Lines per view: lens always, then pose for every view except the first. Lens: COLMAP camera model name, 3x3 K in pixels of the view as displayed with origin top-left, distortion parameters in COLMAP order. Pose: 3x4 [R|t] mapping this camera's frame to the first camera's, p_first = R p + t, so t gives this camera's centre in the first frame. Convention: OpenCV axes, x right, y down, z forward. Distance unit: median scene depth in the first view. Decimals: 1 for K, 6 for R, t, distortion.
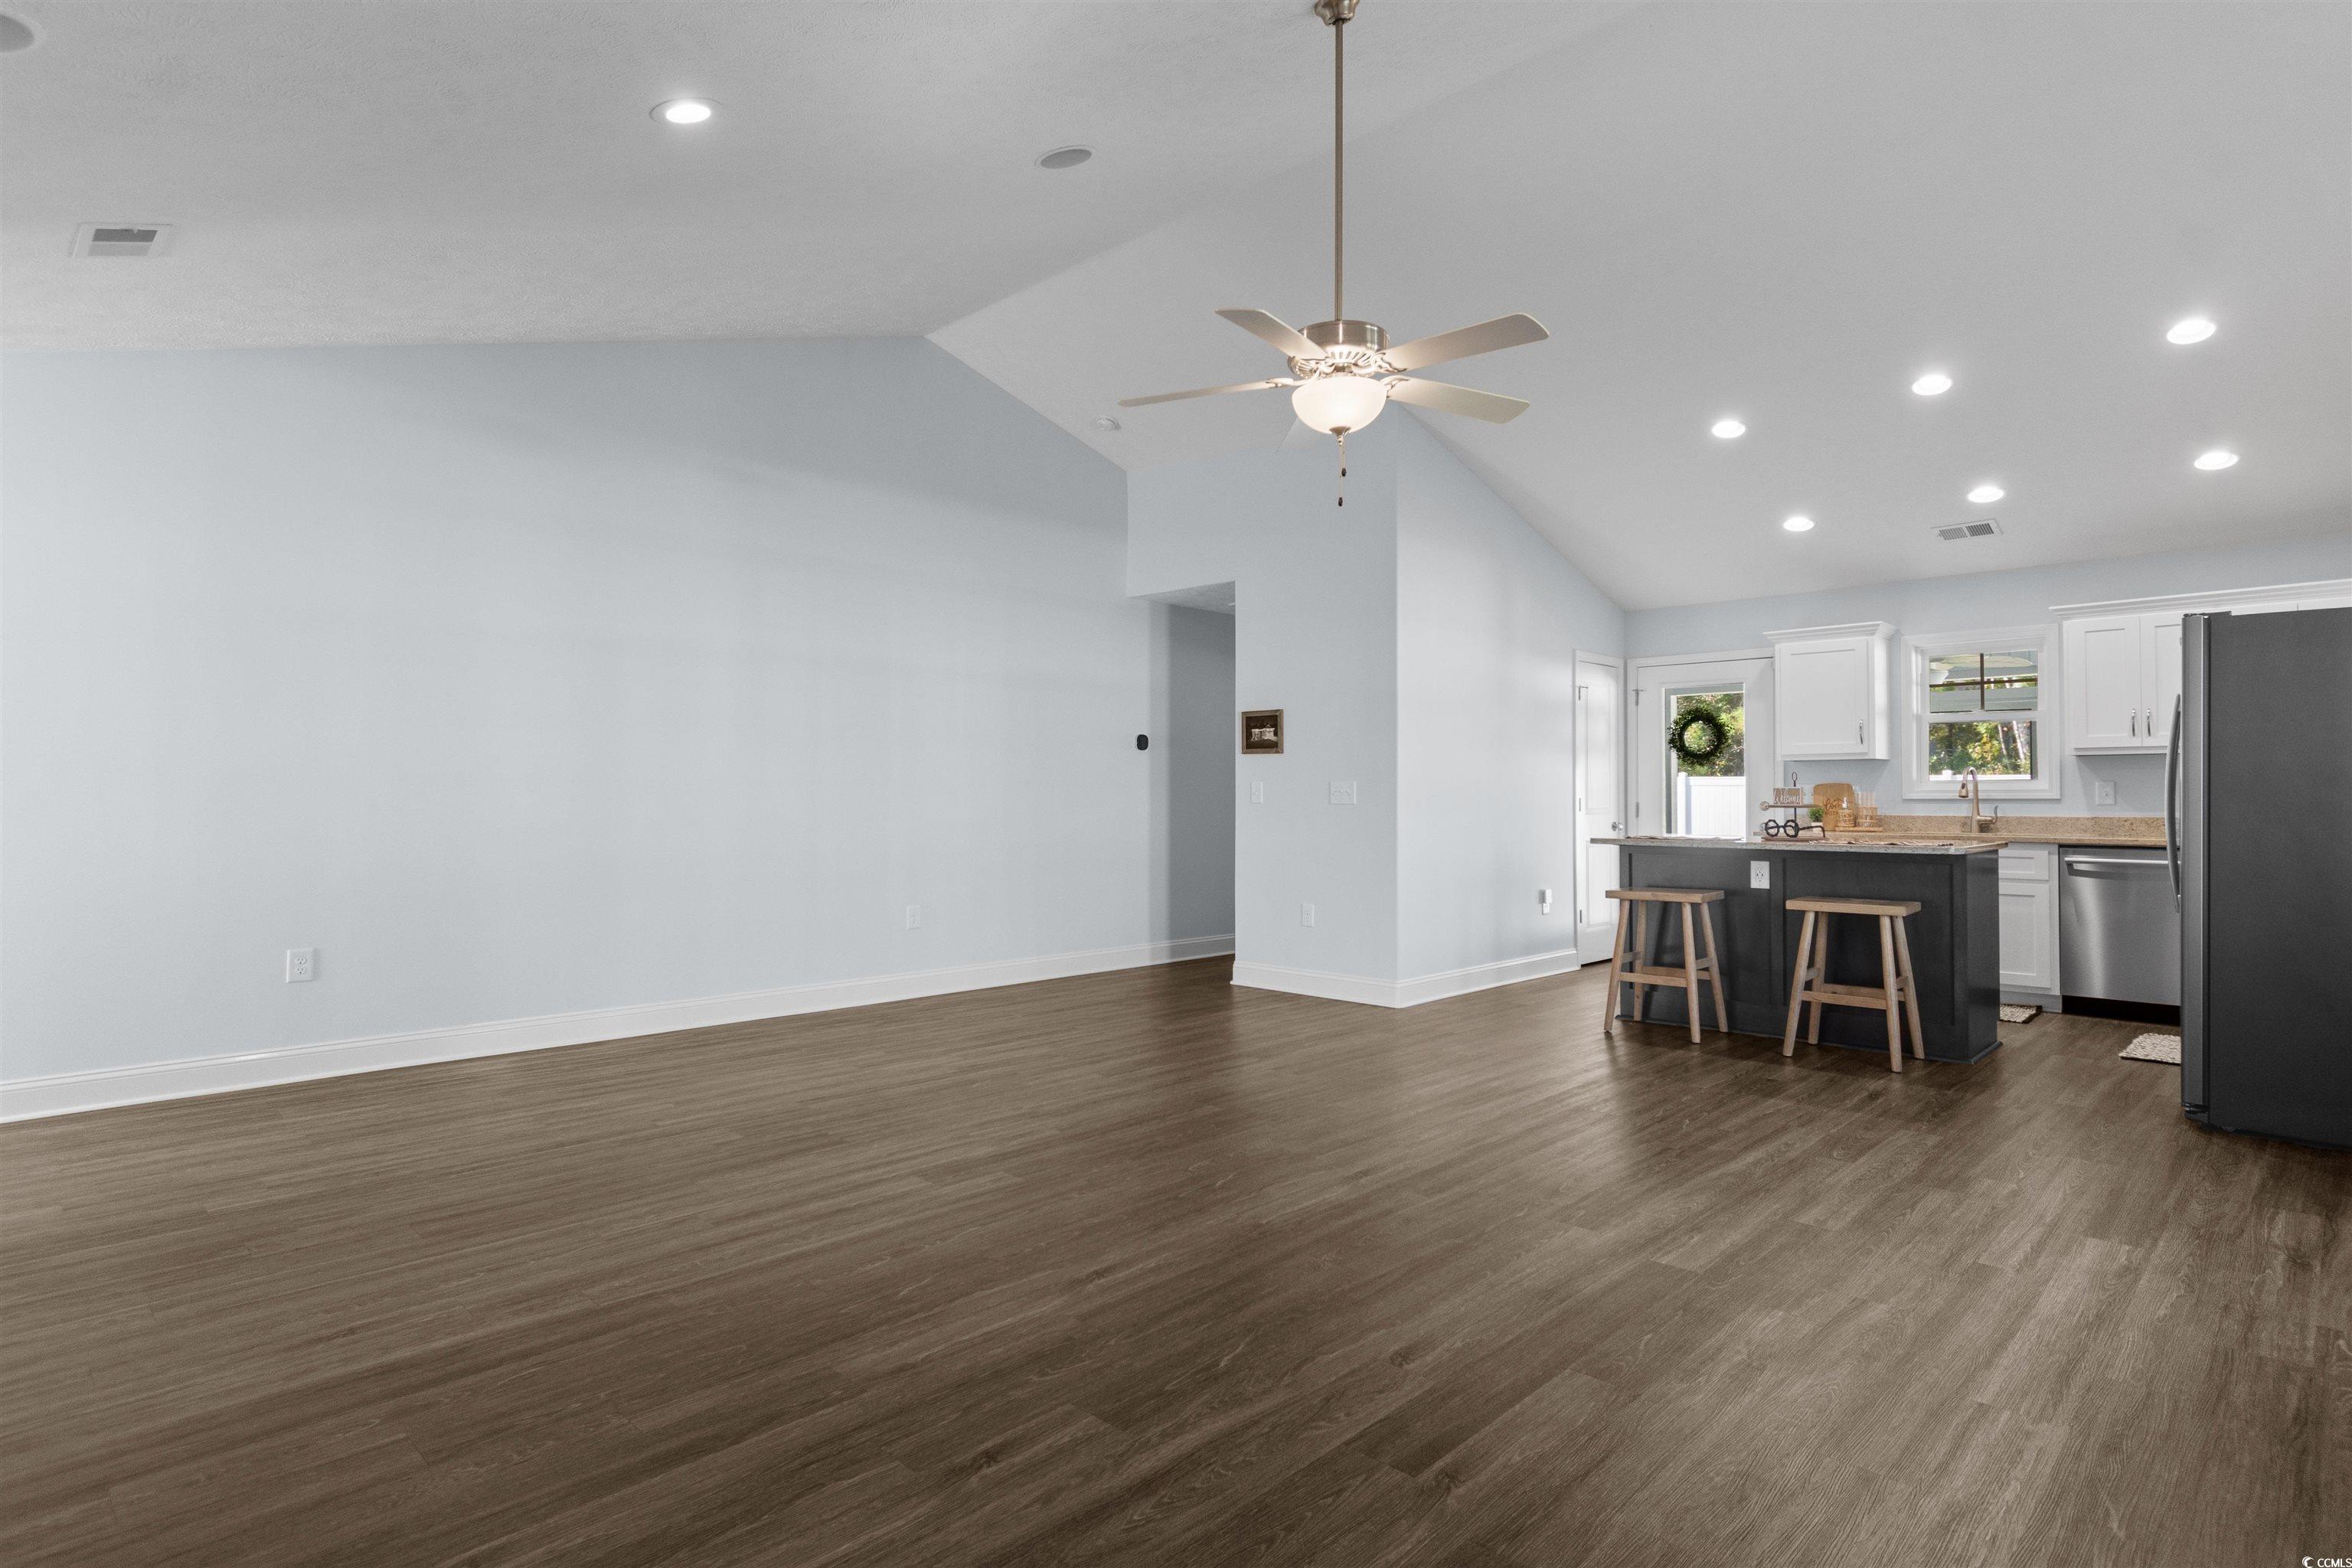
lens RADIAL K [[1217.6, 0, 1183.5], [0, 1217.6, 741.1], [0, 0, 1]] dist [0.002993, 0.000534]
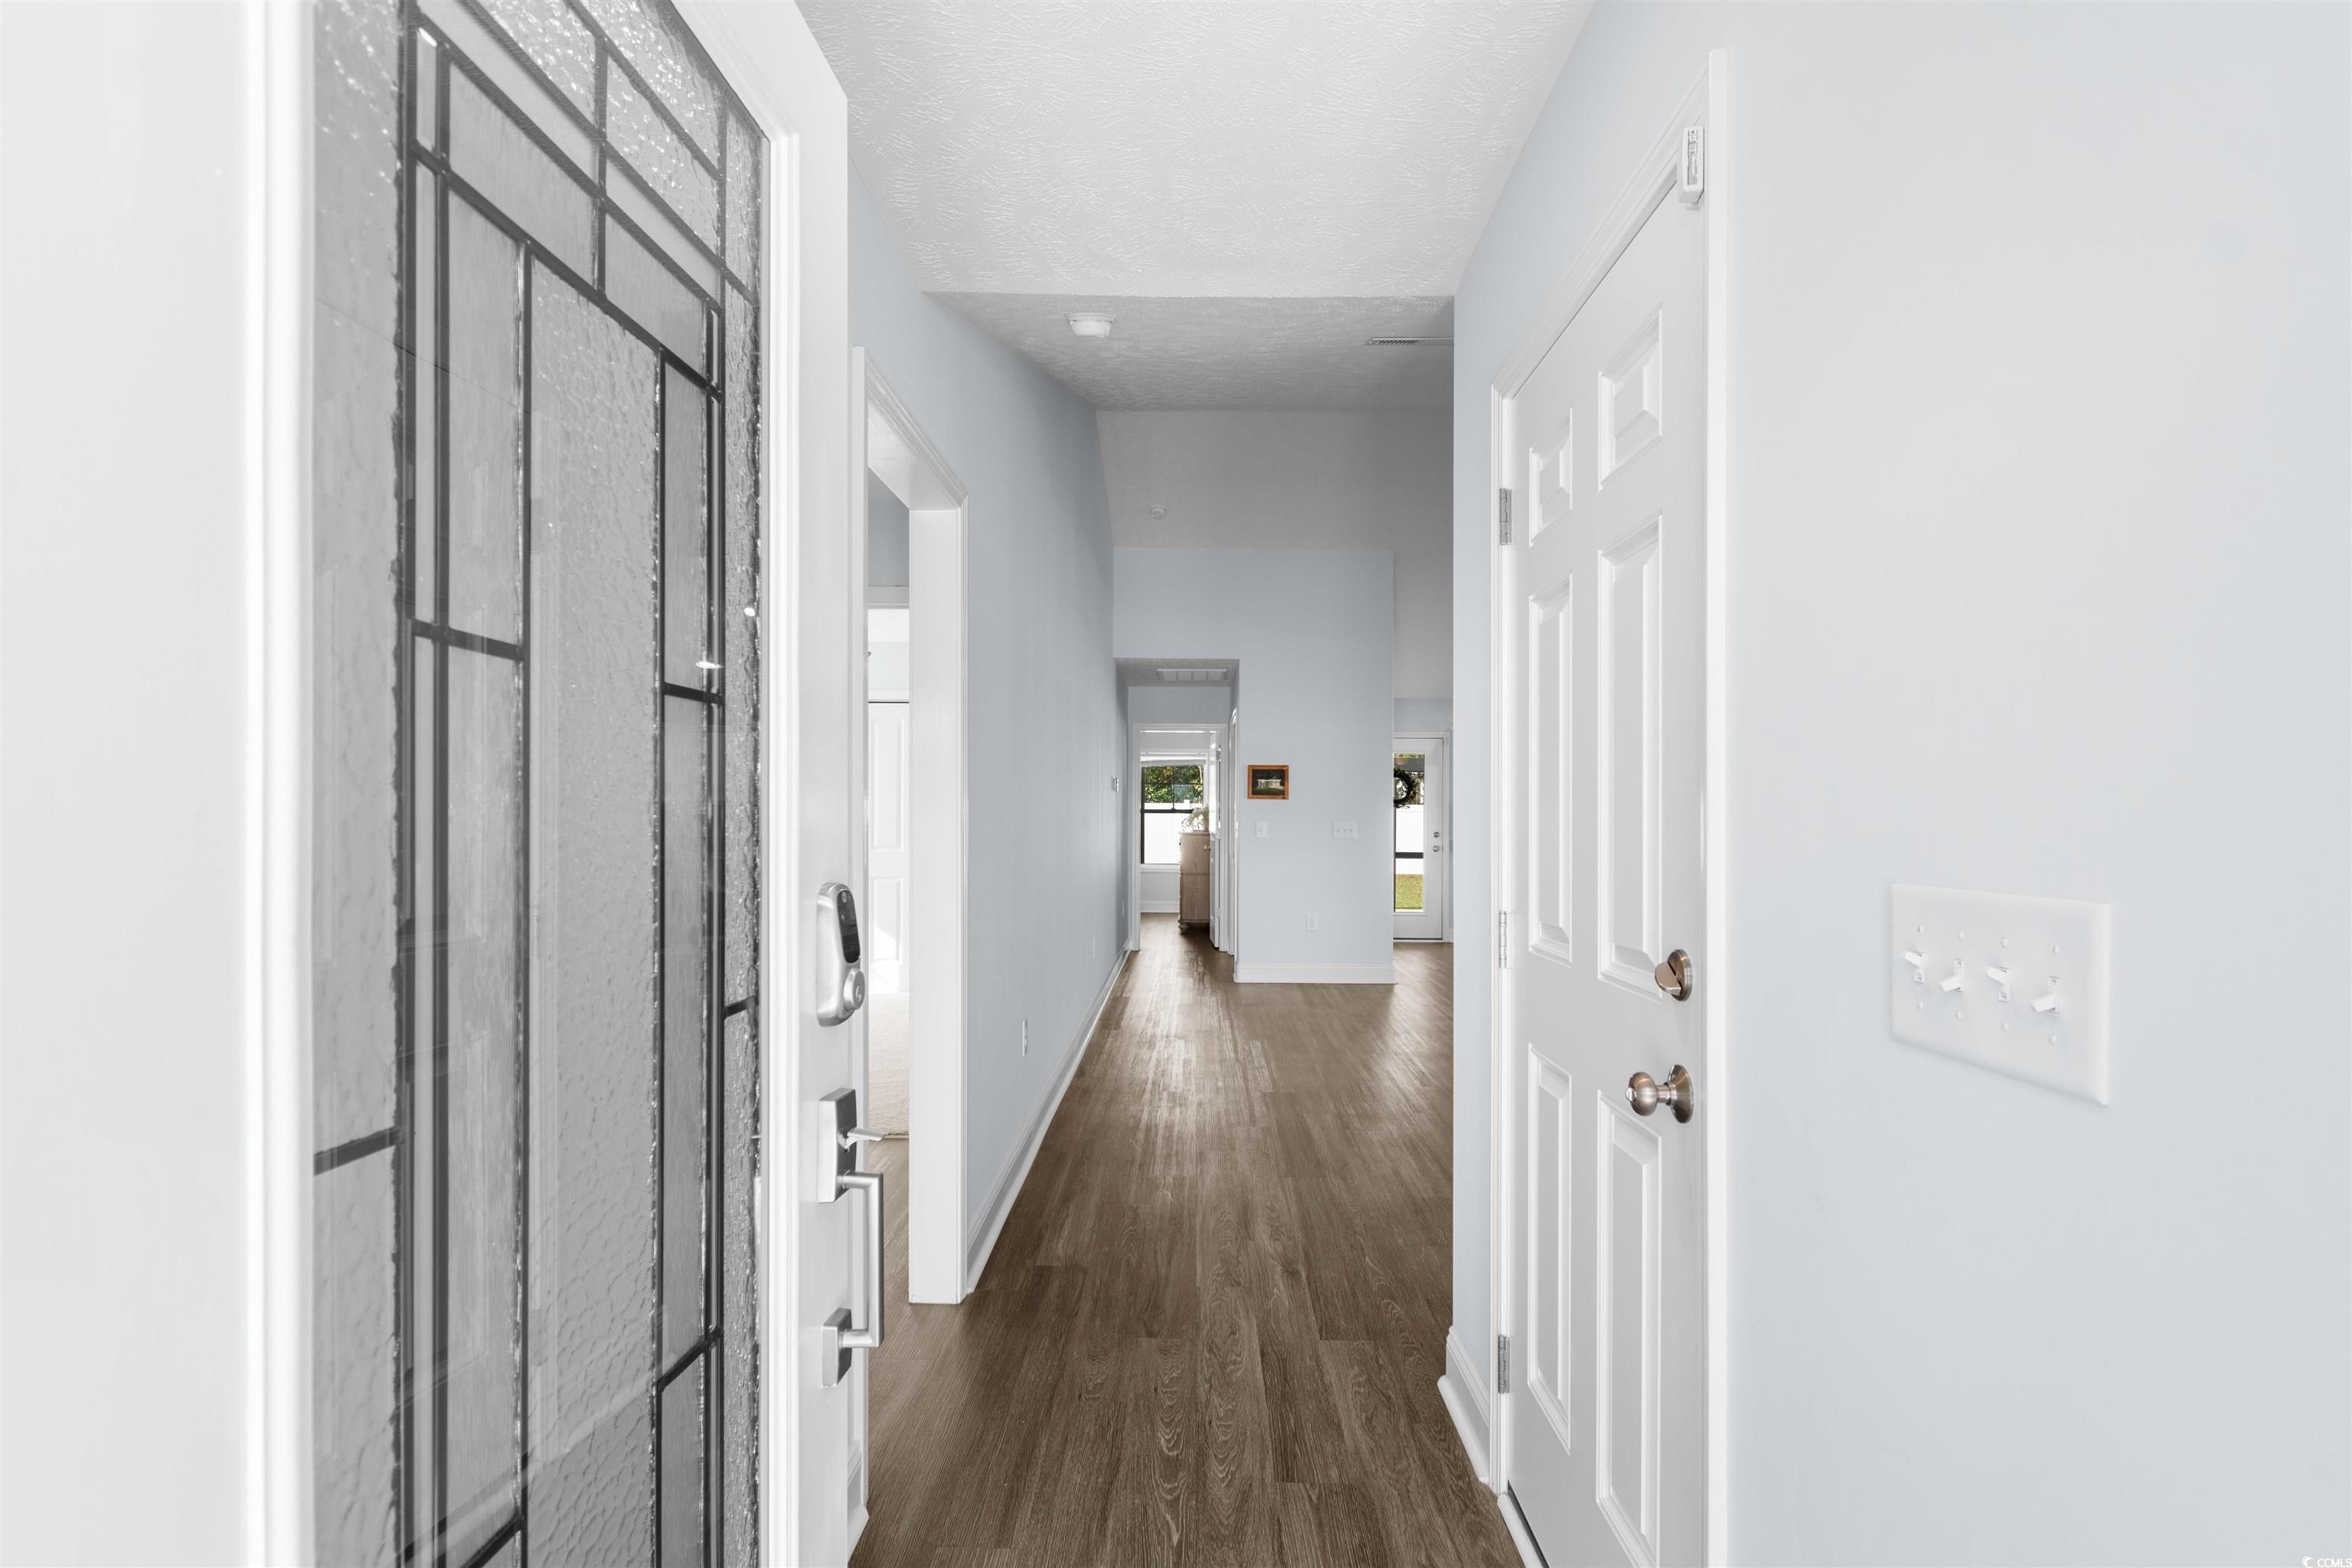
lens RADIAL K [[1085.1, 0, 1176.2], [0, 1085.1, 802.6], [0, 0, 1]] dist [-0.010405, -0.000057]
pose [[0.733095, 0.008118, 0.680078, -1.599816], [-0.036035, 0.998988, 0.026920, -0.026896], [-0.679171, -0.044241, 0.732645, 0.466969]]
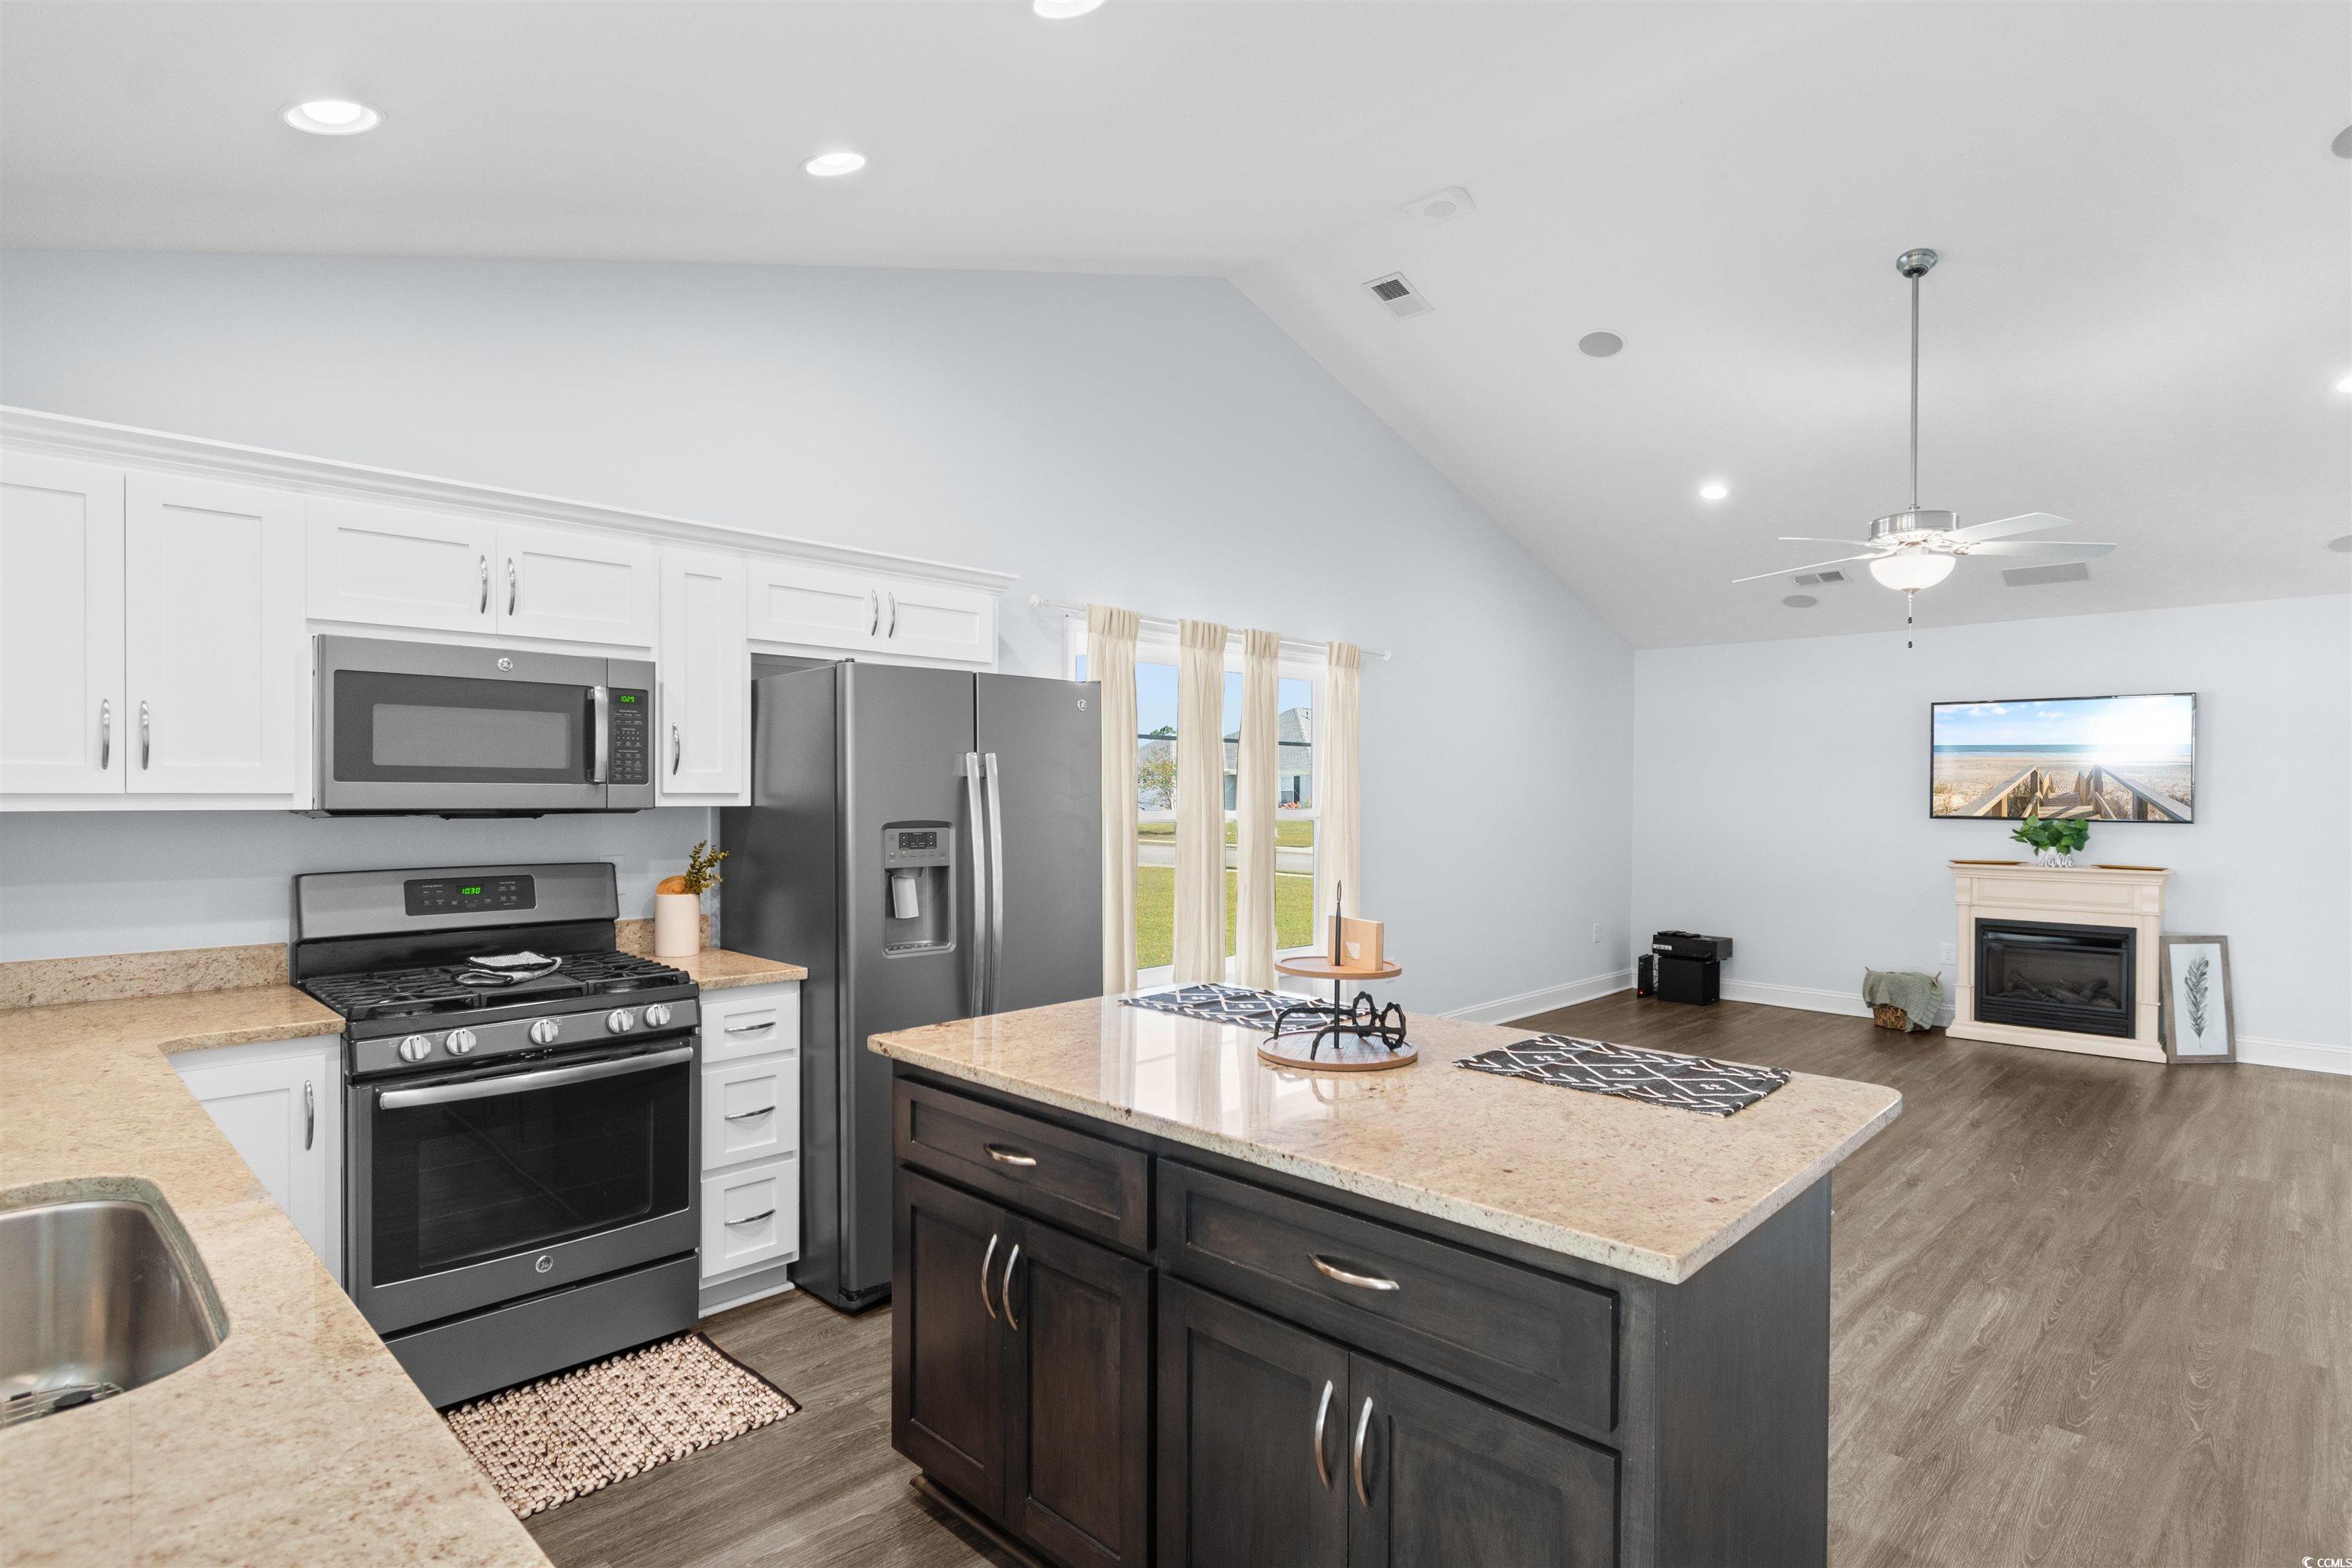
lens RADIAL K [[1193.6, 0, 1173.5], [0, 1193.6, 798.4], [0, 0, 1]] dist [-0.000455, -0.000786]
pose [[-0.999980, -0.003320, 0.005471, 0.904294], [-0.003530, 0.999238, -0.038860, 0.019106], [-0.005338, -0.038879, -0.999230, 2.268532]]
